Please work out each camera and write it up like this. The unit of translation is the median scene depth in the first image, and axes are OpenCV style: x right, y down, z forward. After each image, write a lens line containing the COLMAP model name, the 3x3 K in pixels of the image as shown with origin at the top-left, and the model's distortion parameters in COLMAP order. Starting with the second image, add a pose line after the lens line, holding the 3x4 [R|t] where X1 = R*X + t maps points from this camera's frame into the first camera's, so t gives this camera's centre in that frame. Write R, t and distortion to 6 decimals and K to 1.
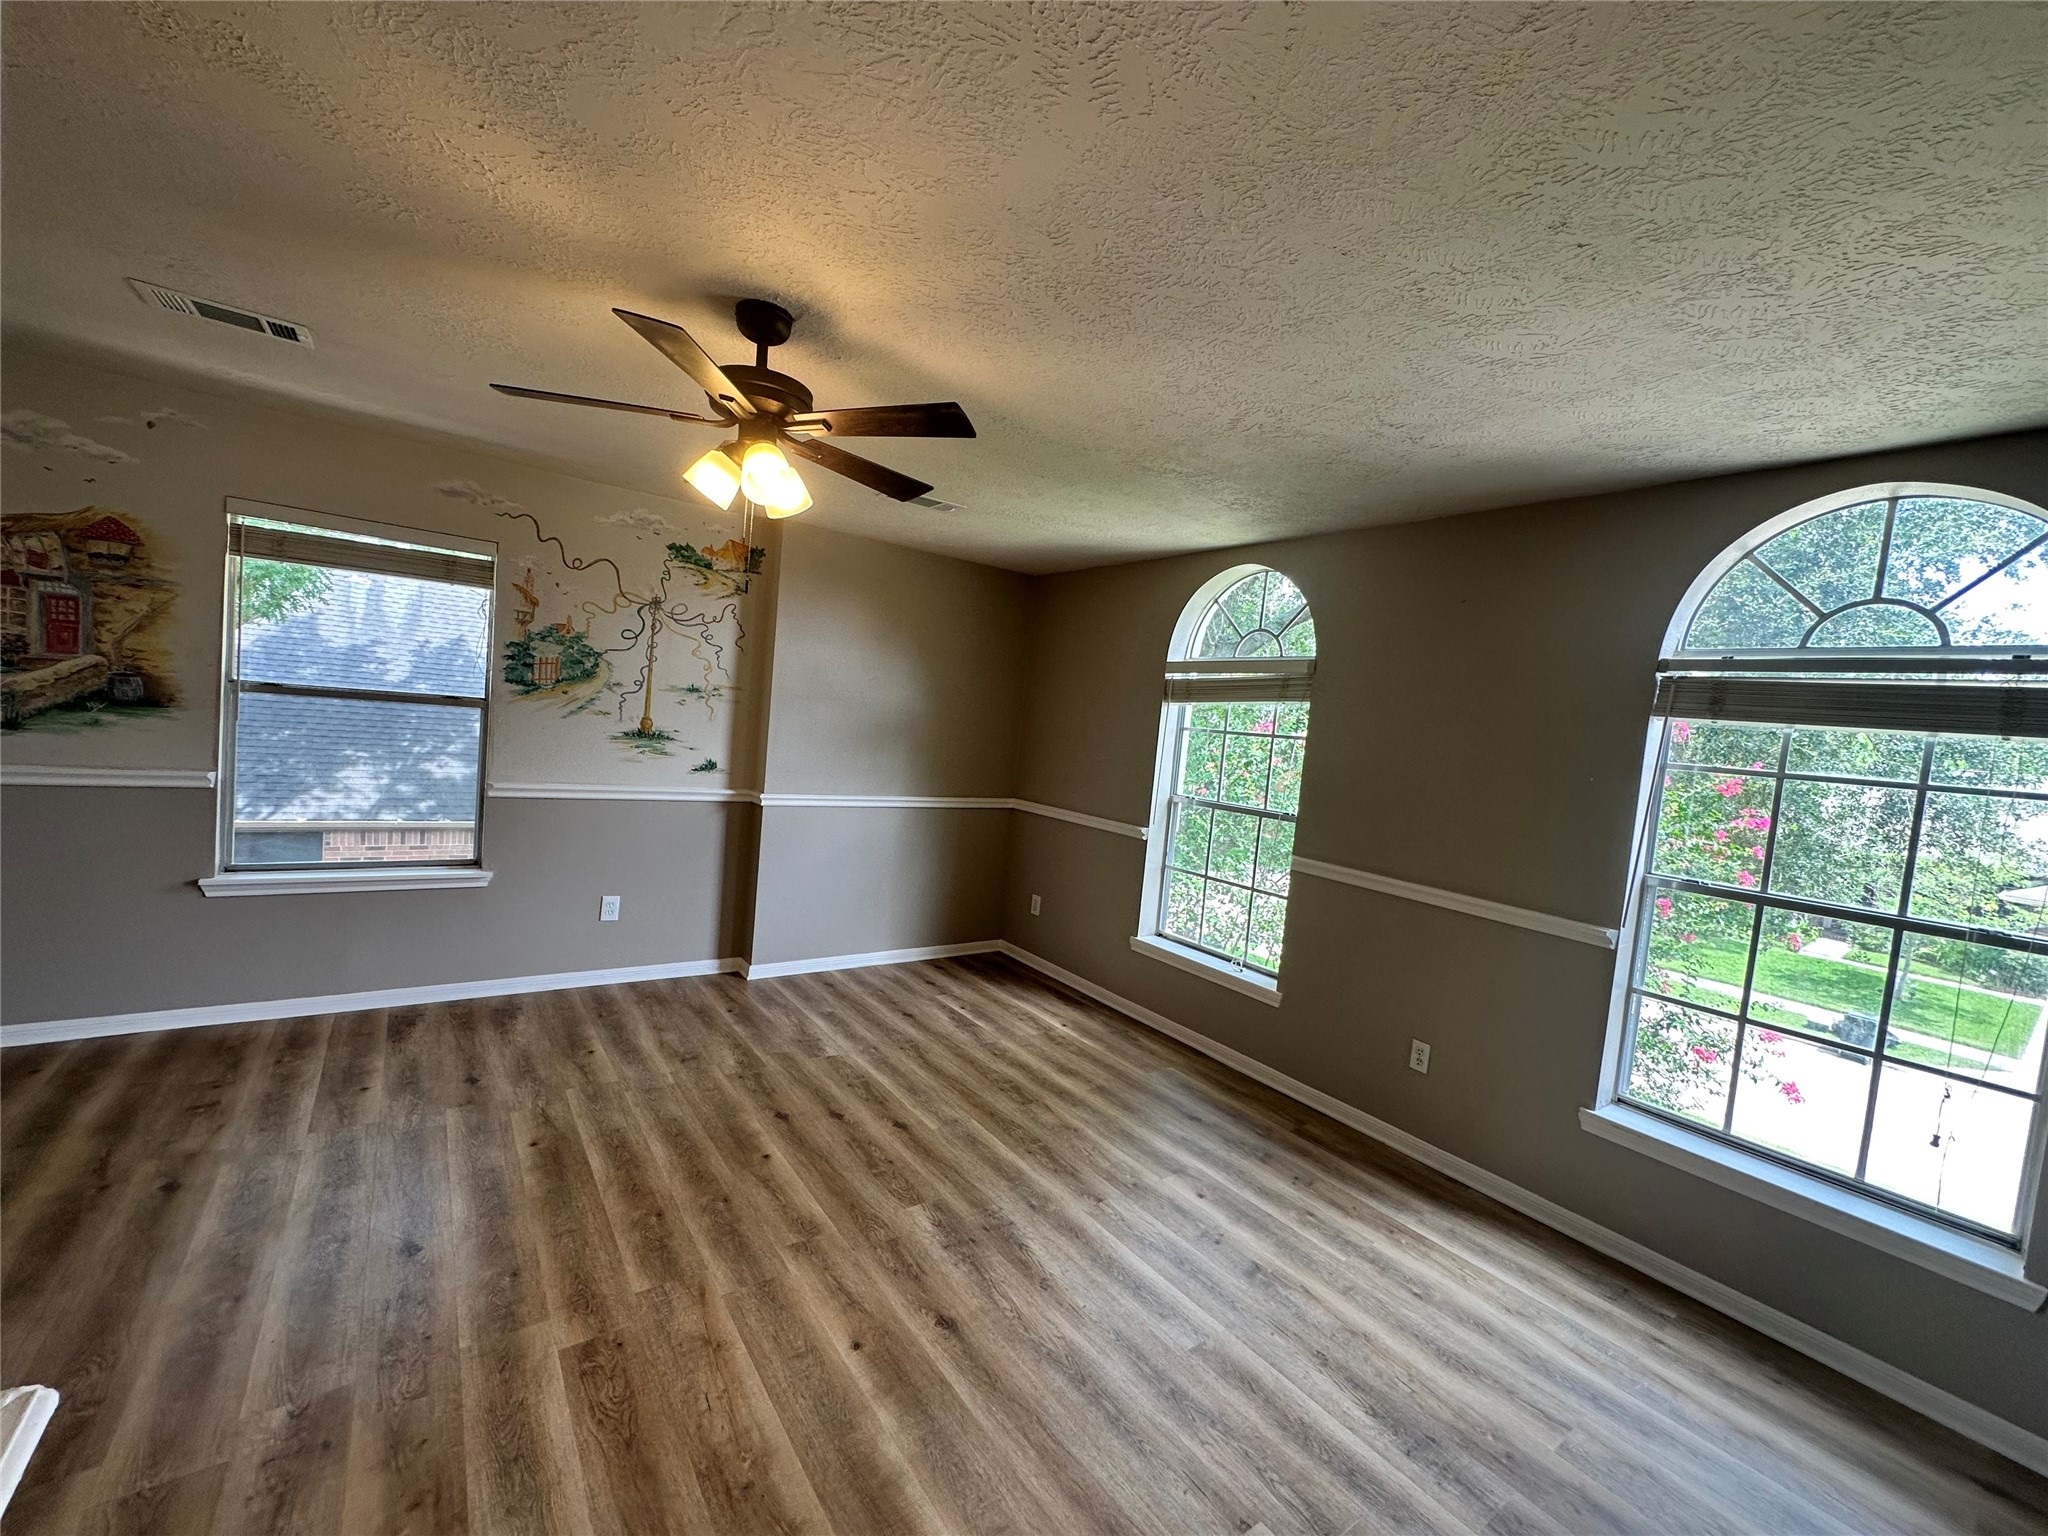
lens RADIAL K [[813.4, 0, 1020.4], [0, 813.4, 770.3], [0, 0, 1]] dist [-0.001218, 0.000130]
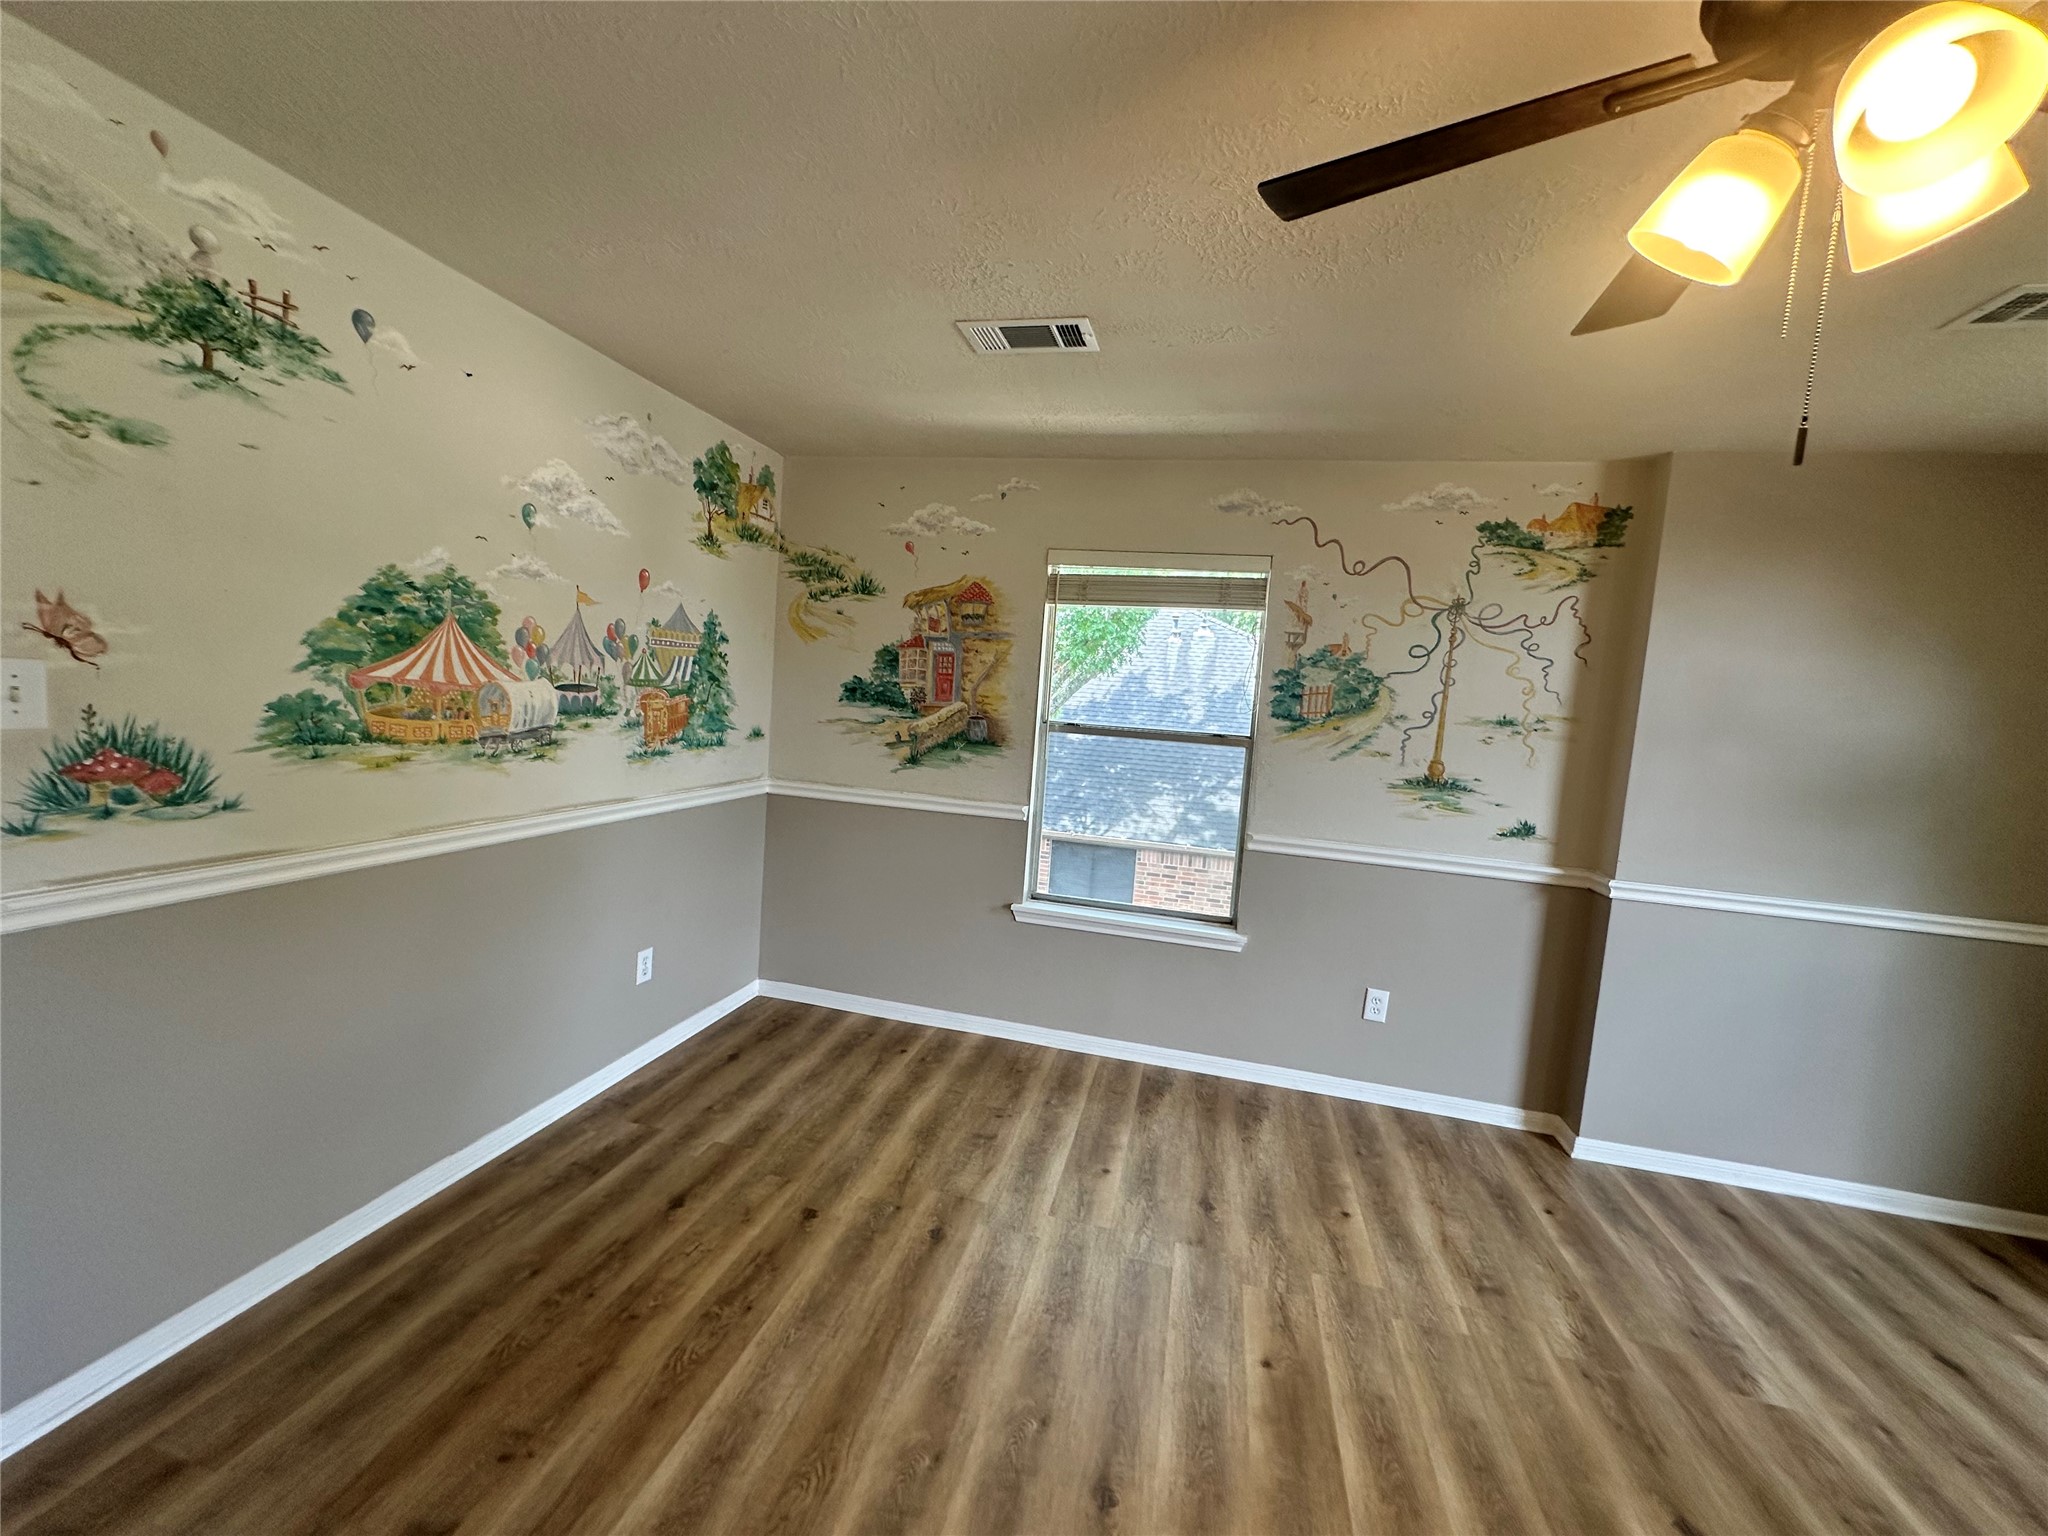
lens RADIAL K [[813.4, 0, 1018.7], [0, 813.4, 767.6], [0, 0, 1]] dist [-0.001218, 0.000130]
pose [[0.642753, 0.021329, -0.765777, -0.147346], [-0.060424, 0.997910, -0.022922, -0.019929], [0.763687, 0.061004, 0.642698, 0.248651]]
